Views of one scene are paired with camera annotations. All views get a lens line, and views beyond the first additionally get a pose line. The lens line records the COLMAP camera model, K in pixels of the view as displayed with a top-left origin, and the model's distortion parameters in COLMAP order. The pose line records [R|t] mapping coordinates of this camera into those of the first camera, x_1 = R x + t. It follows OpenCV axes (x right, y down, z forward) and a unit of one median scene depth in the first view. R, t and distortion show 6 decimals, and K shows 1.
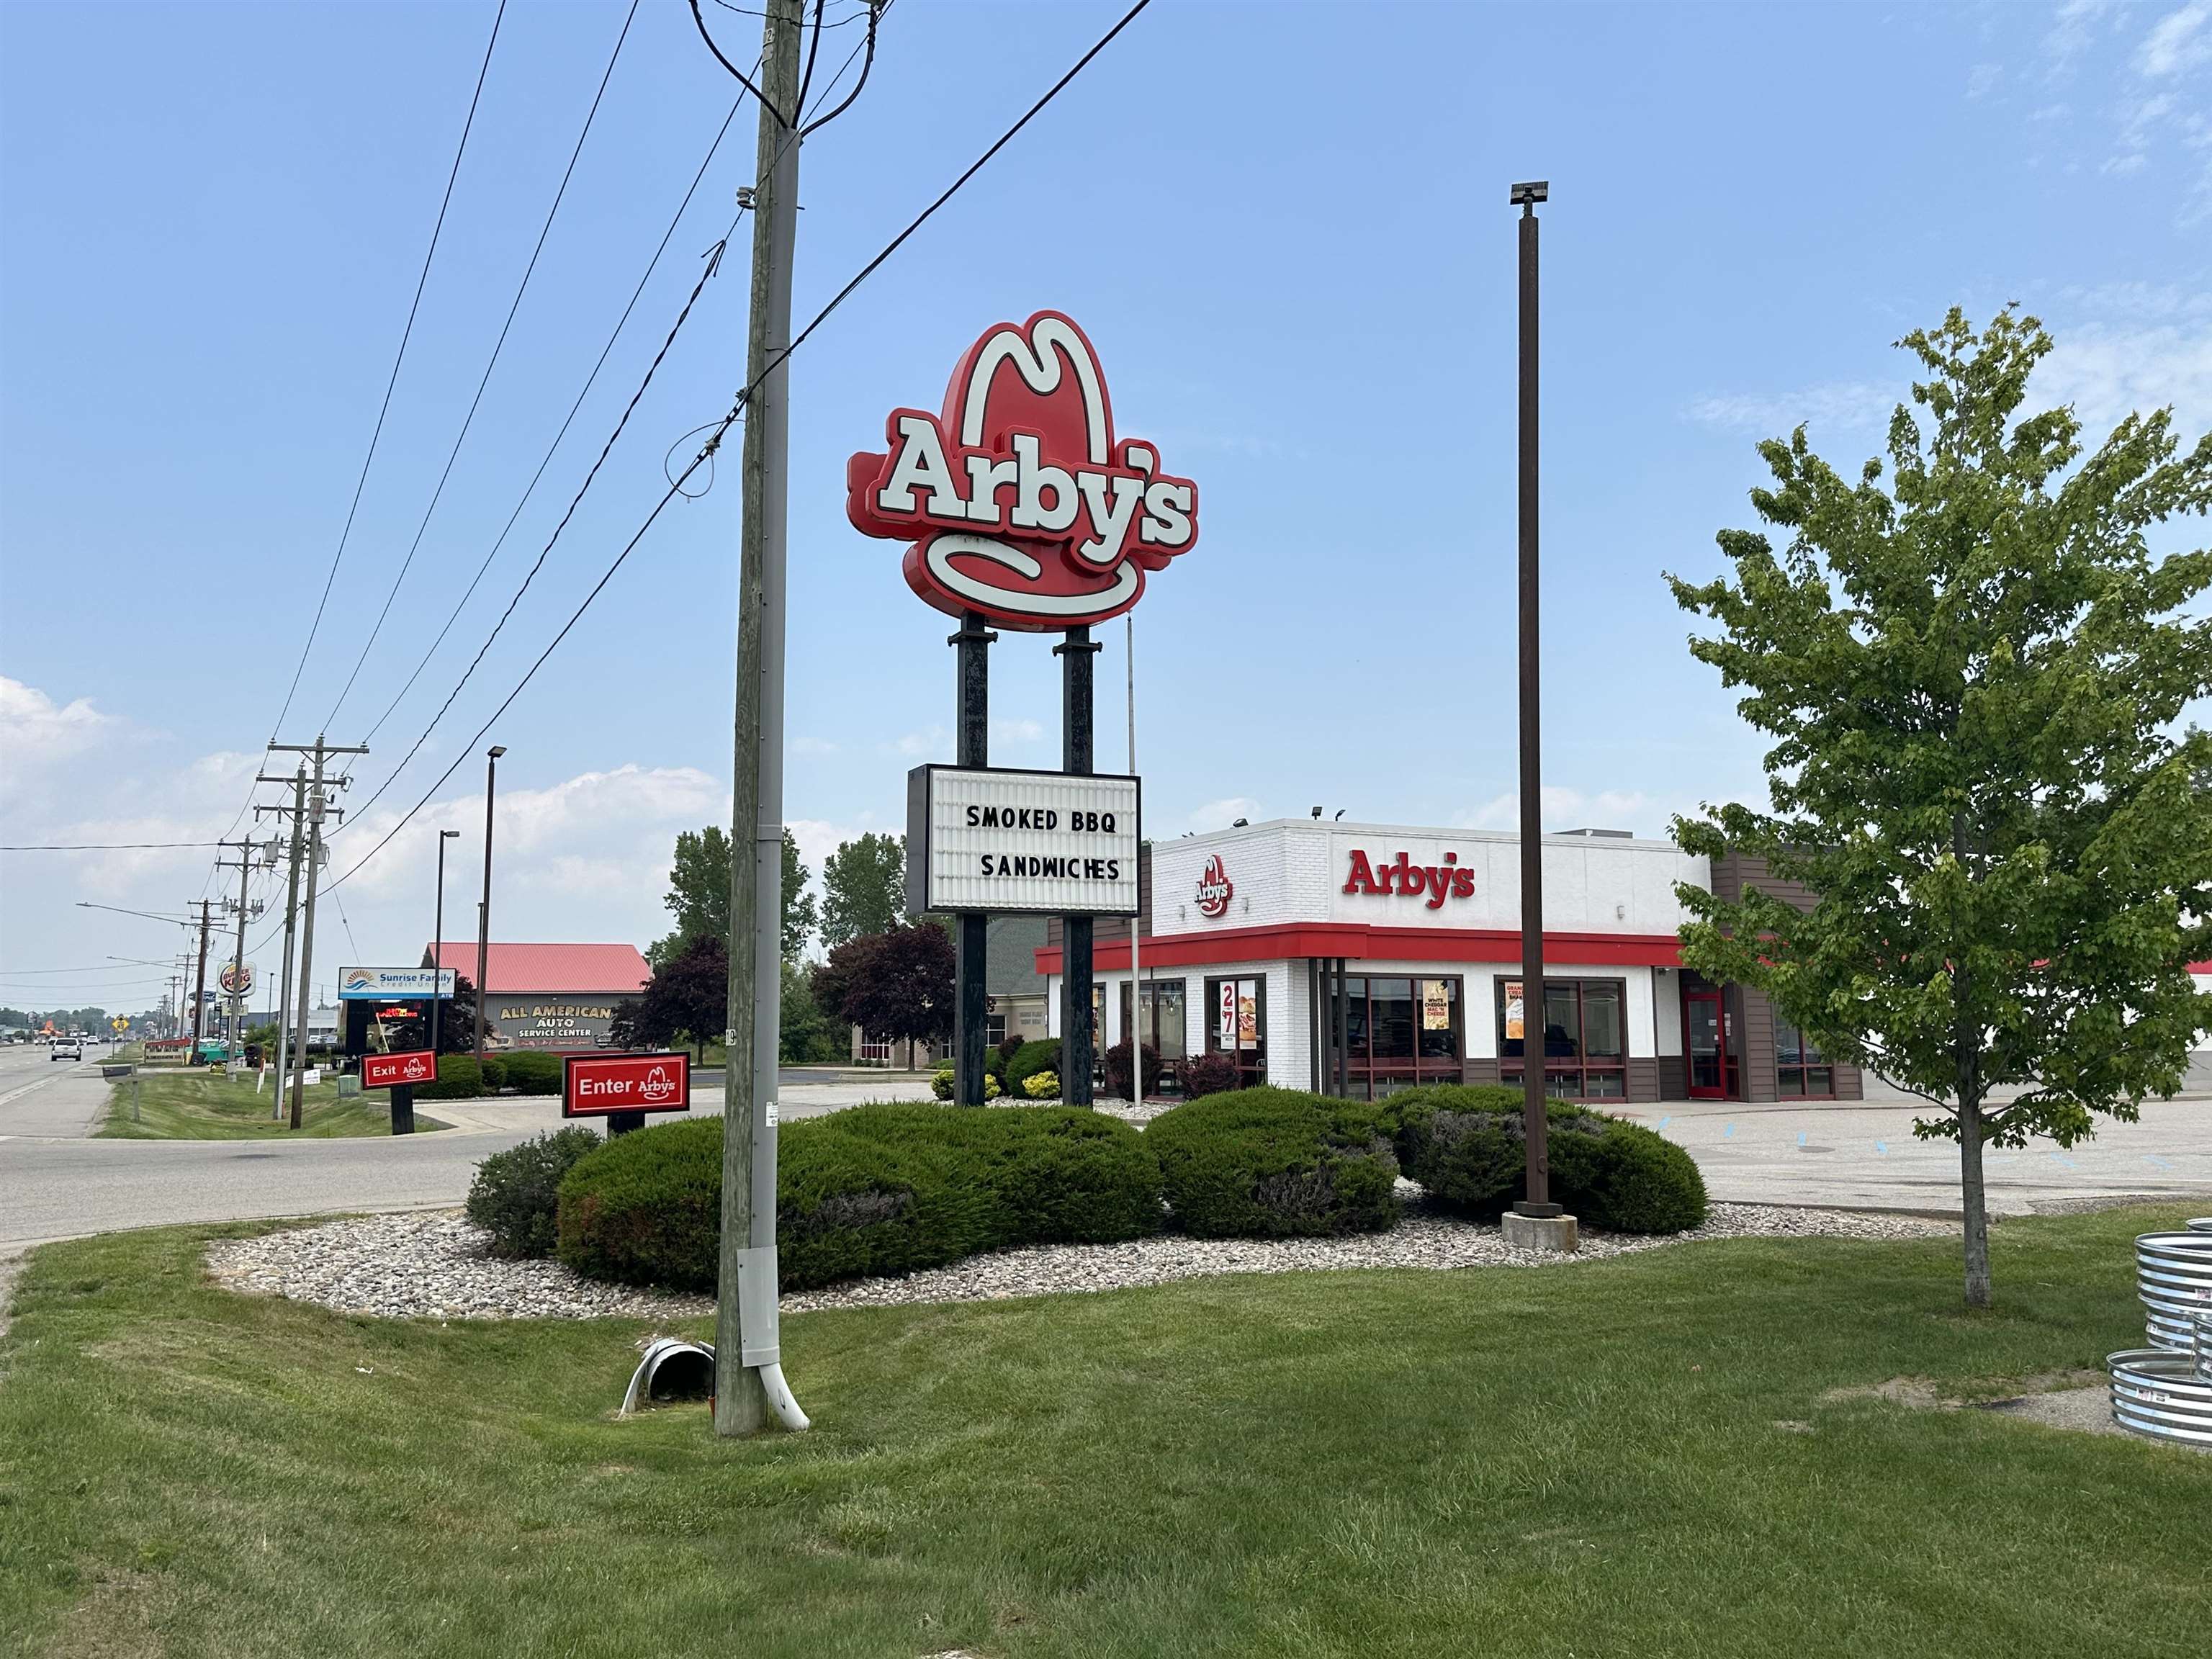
lens RADIAL K [[1779.6, 0, 1113.0], [0, 1779.6, 835.1], [0, 0, 1]] dist [0.033791, -0.003947]
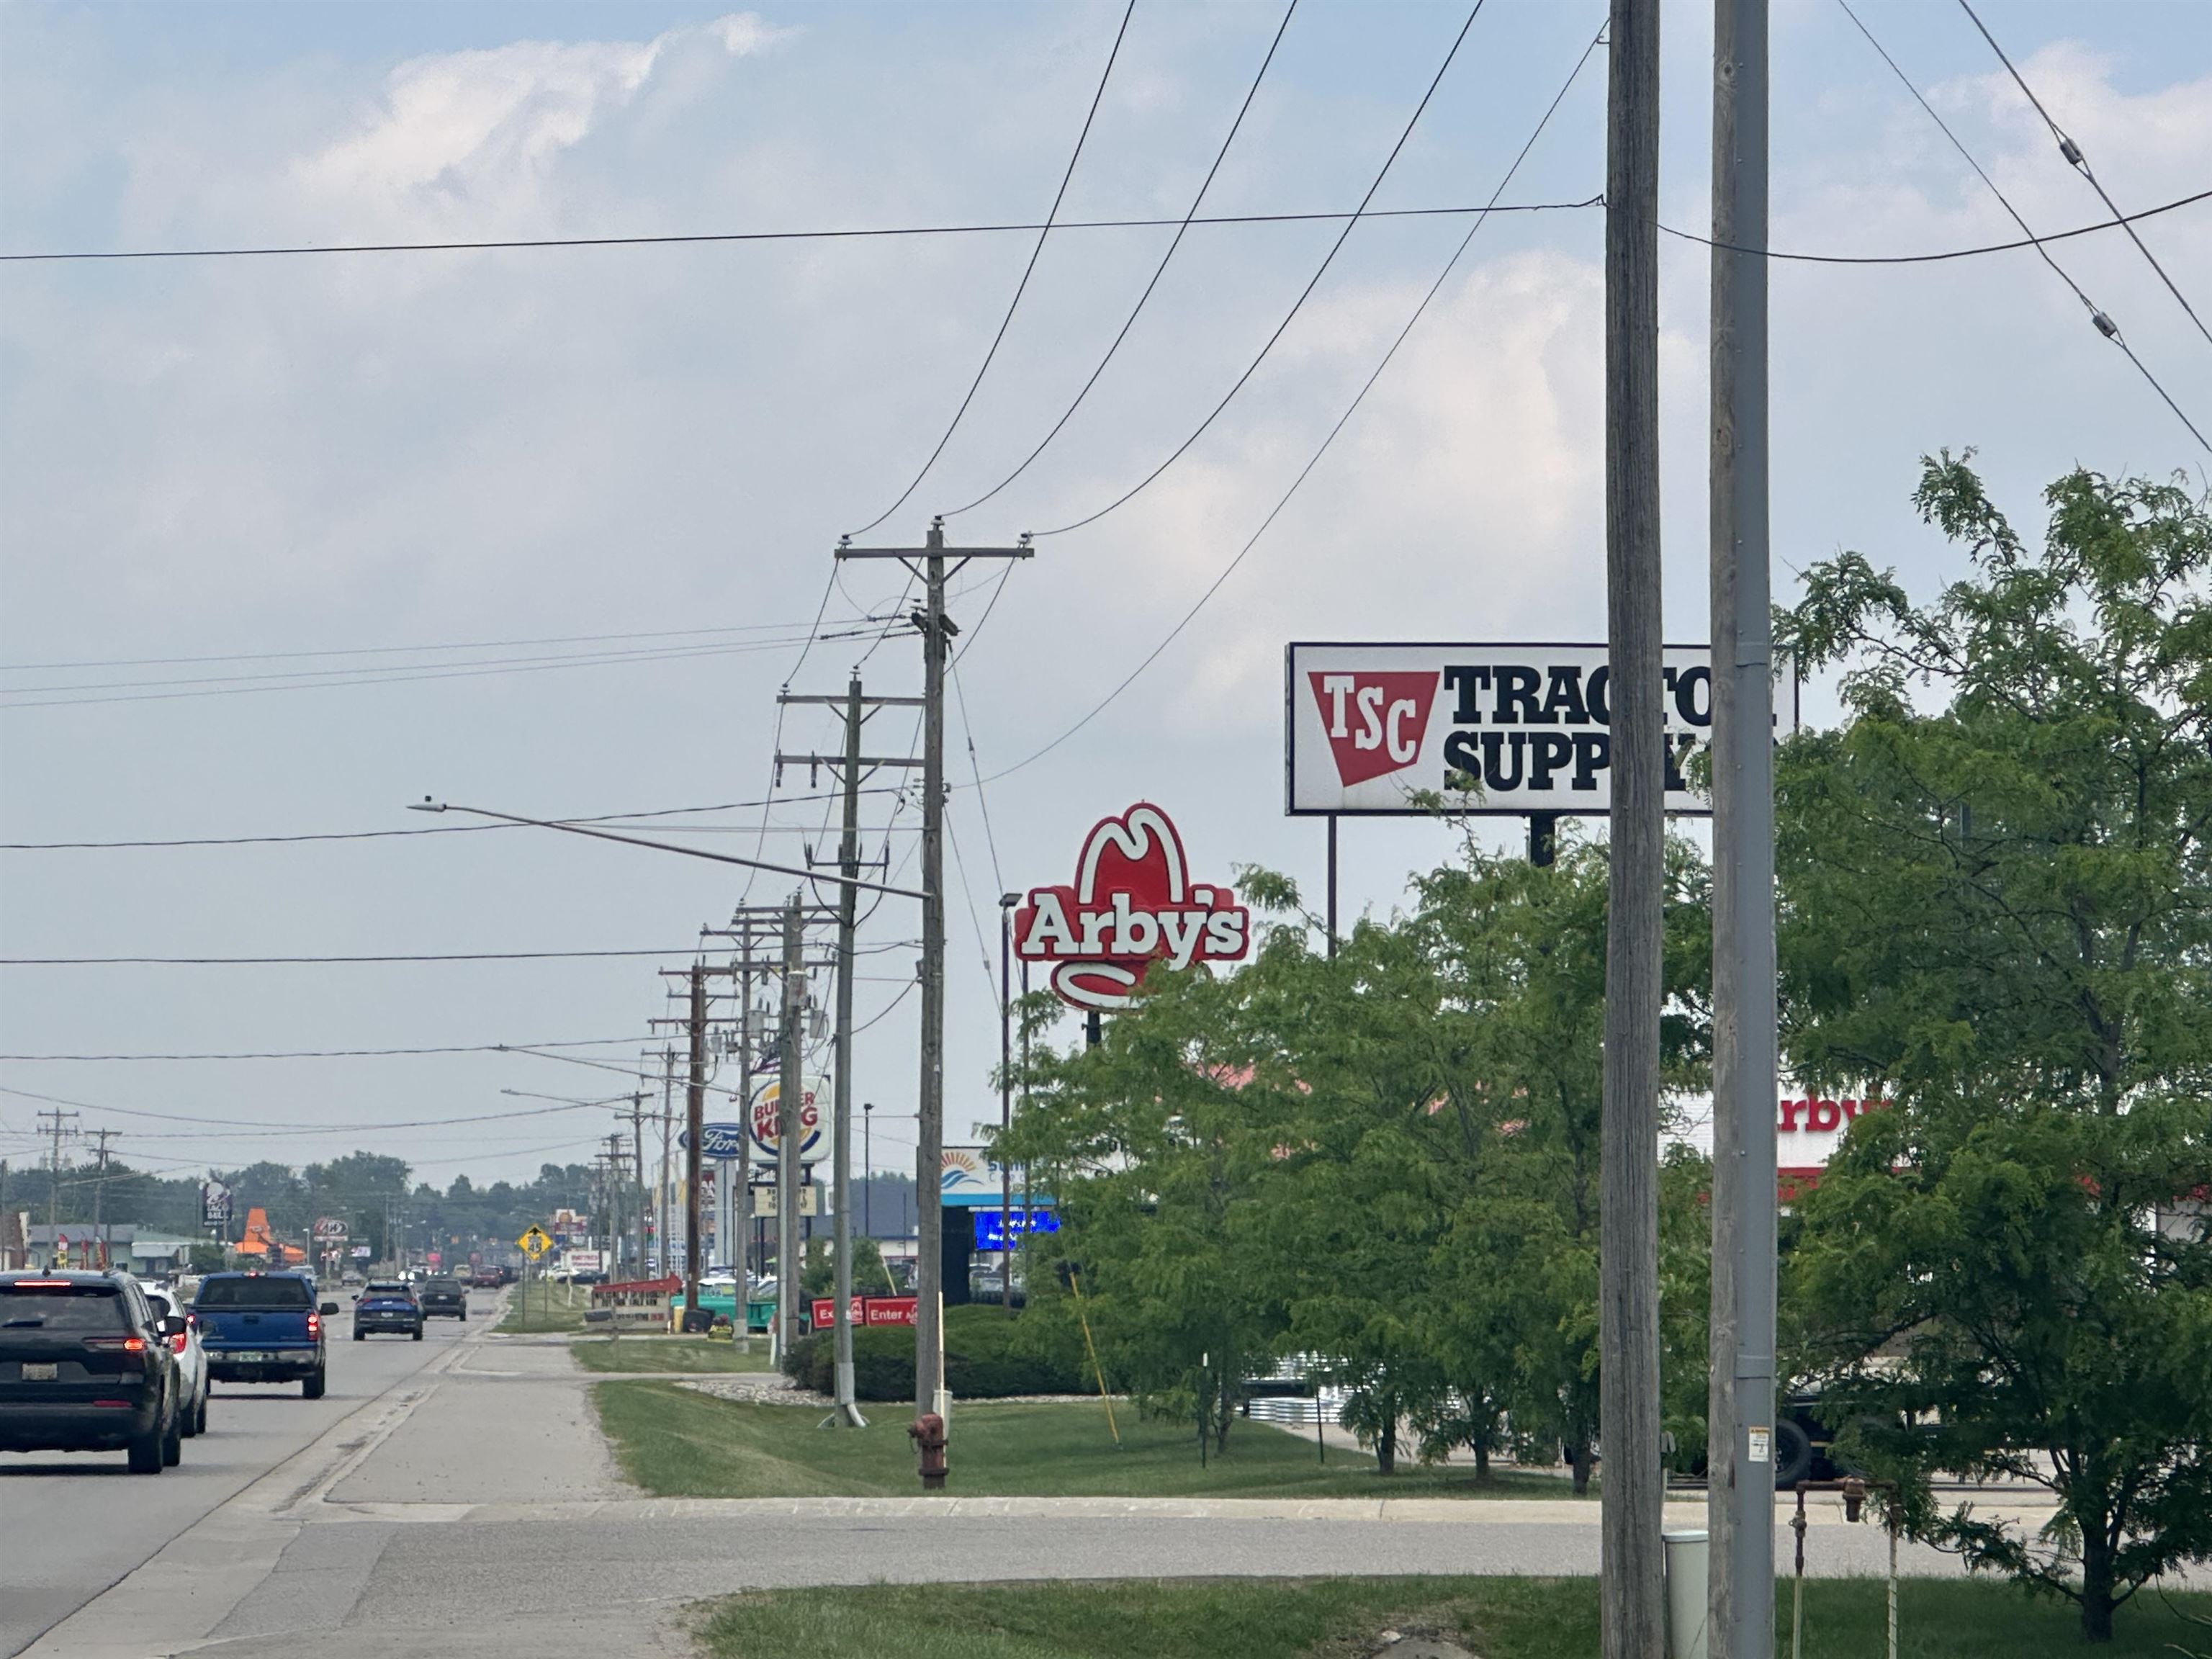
lens RADIAL K [[8314.4, 0, 1106.1], [0, 8314.4, 838.1], [0, 0, 1]] dist [-0.518335, 0.000000]
pose [[0.911557, -0.018670, -0.410749, 2.858290], [0.043045, 0.997813, 0.050173, -0.626869], [0.408914, -0.063416, 0.910367, -5.473646]]
